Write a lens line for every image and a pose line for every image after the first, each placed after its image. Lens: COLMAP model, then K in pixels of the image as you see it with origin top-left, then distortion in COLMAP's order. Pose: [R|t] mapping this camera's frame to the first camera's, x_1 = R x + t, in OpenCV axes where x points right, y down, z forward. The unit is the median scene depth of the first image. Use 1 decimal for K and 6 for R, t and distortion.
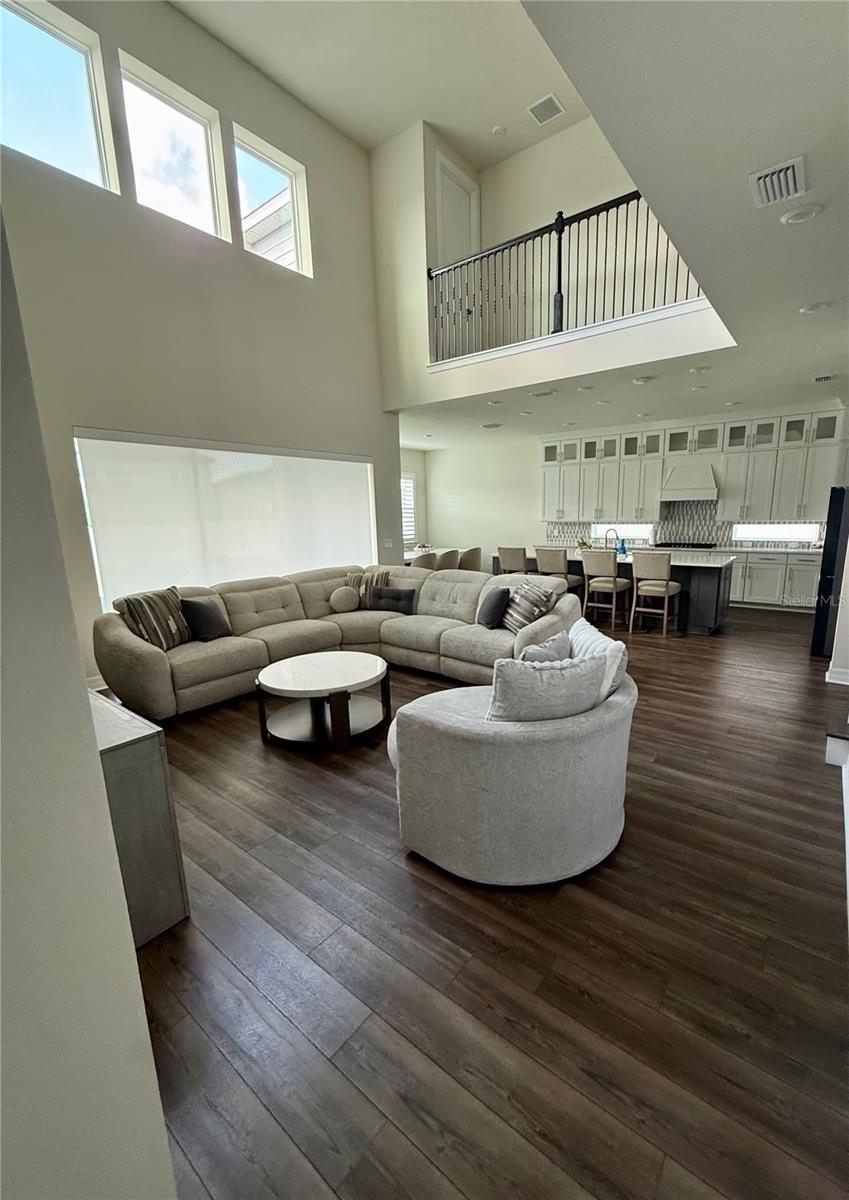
lens RADIAL K [[493.6, 0, 460.1], [0, 493.6, 613.2], [0, 0, 1]] dist [-0.000007, -0.000203]
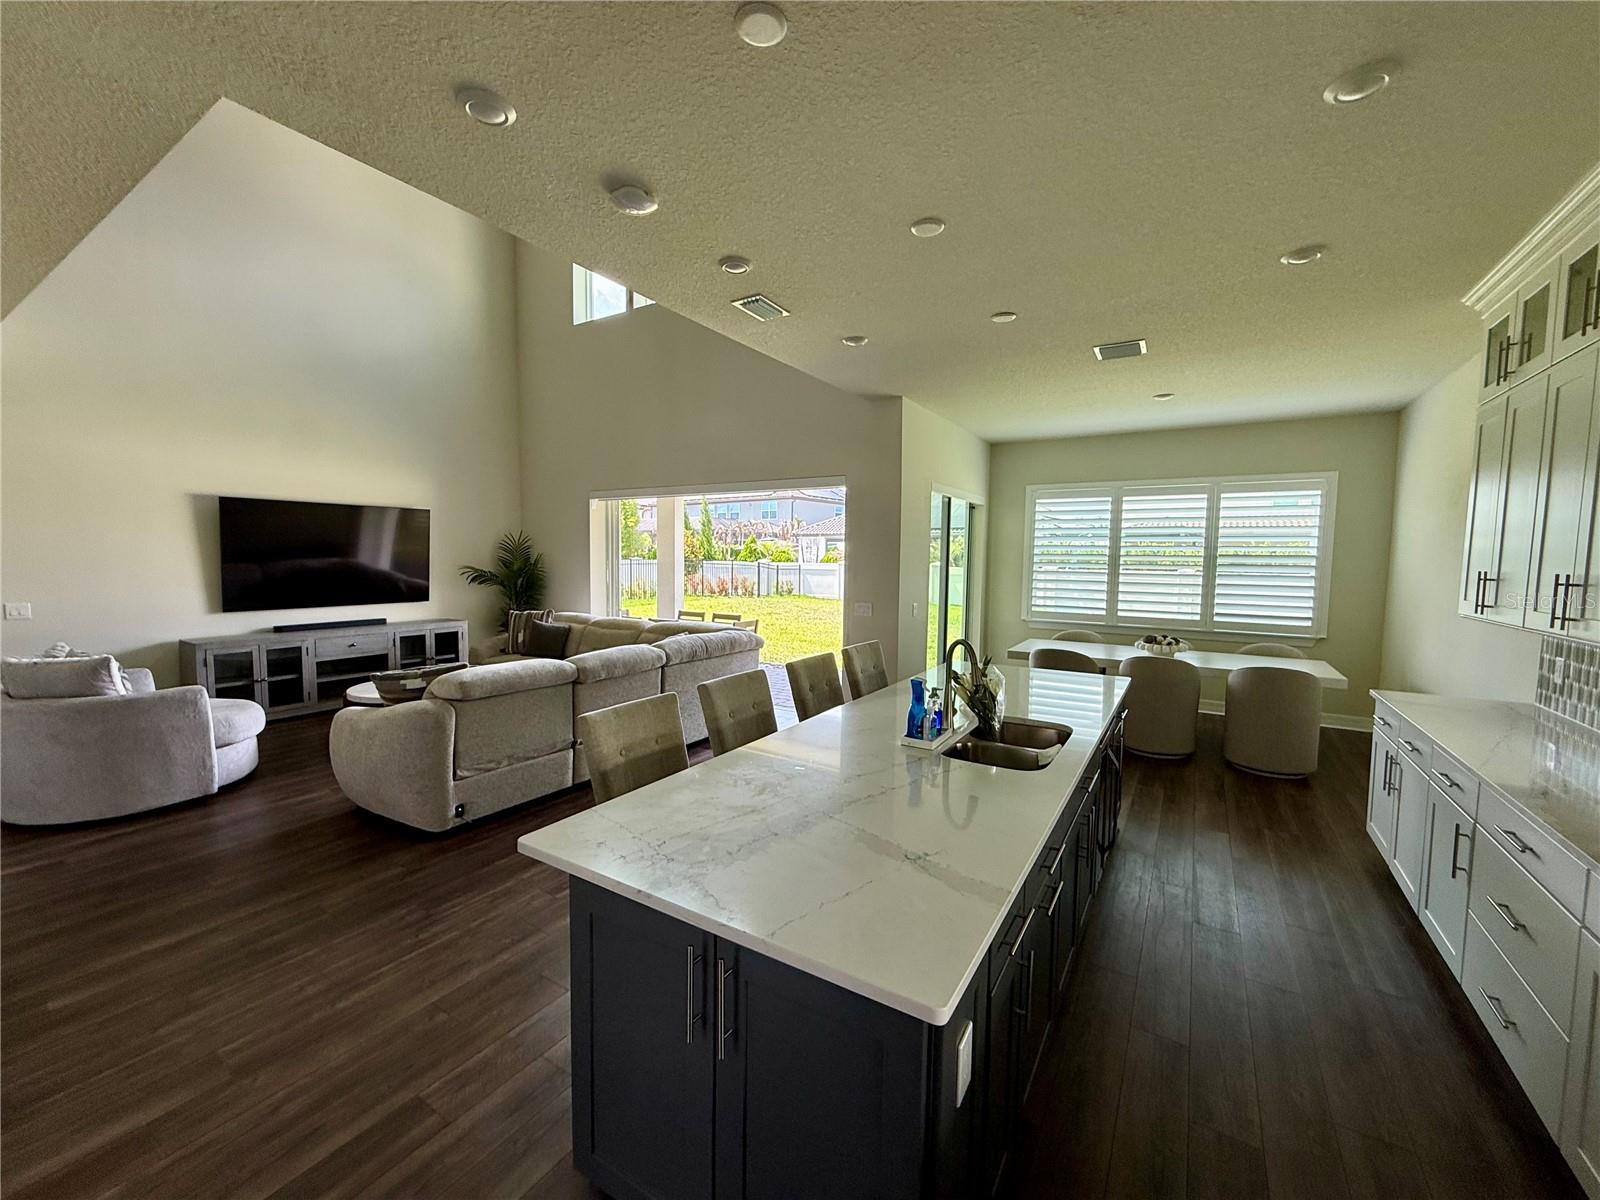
lens RADIAL K [[642.0, 0, 794.2], [0, 642.0, 601.6], [0, 0, 1]] dist [-0.000134, -0.000139]
pose [[0.079119, 0.090646, -0.992735, 0.781090], [-0.215362, 0.973894, 0.071762, -0.234167], [0.973324, 0.208120, 0.096575, 1.037888]]
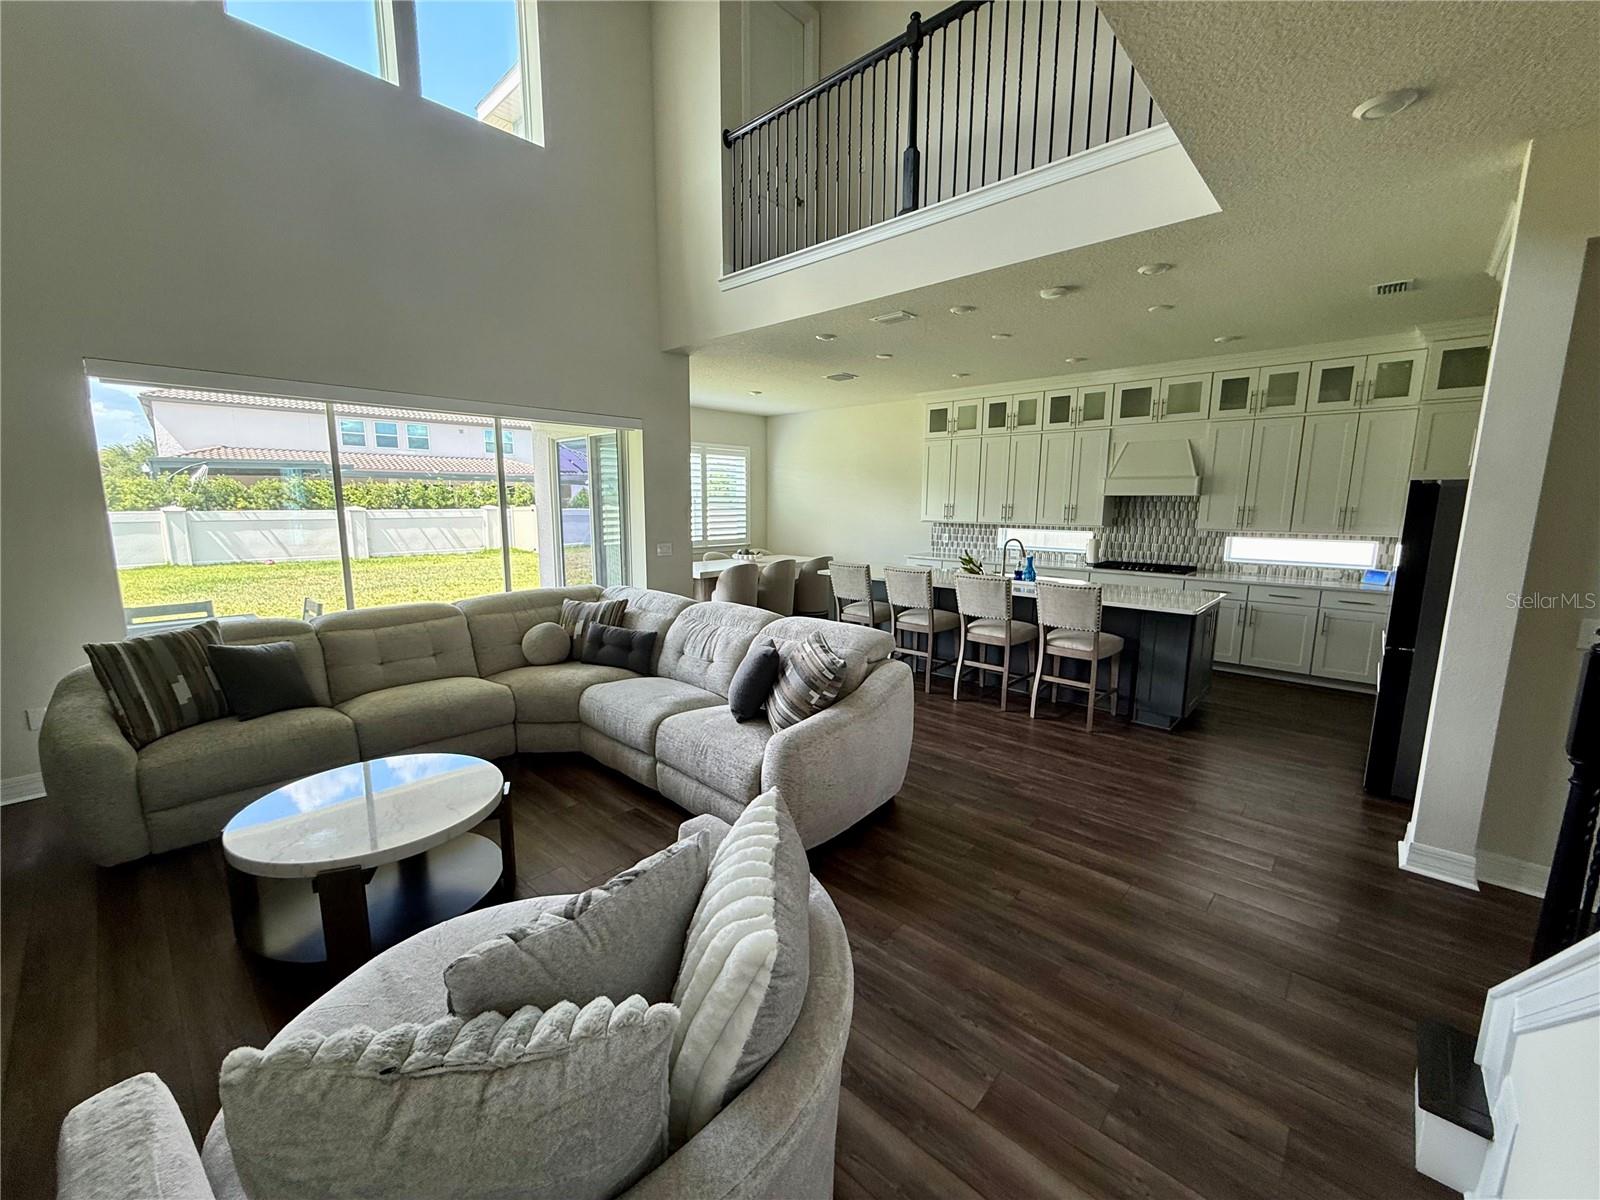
lens RADIAL K [[642.0, 0, 794.2], [0, 642.0, 601.6], [0, 0, 1]] dist [-0.000134, -0.000139]
pose [[0.993963, 0.040841, -0.101827, 0.142785], [-0.045324, 0.998084, -0.042115, -0.055944], [0.099912, 0.046476, 0.993910, 0.214609]]
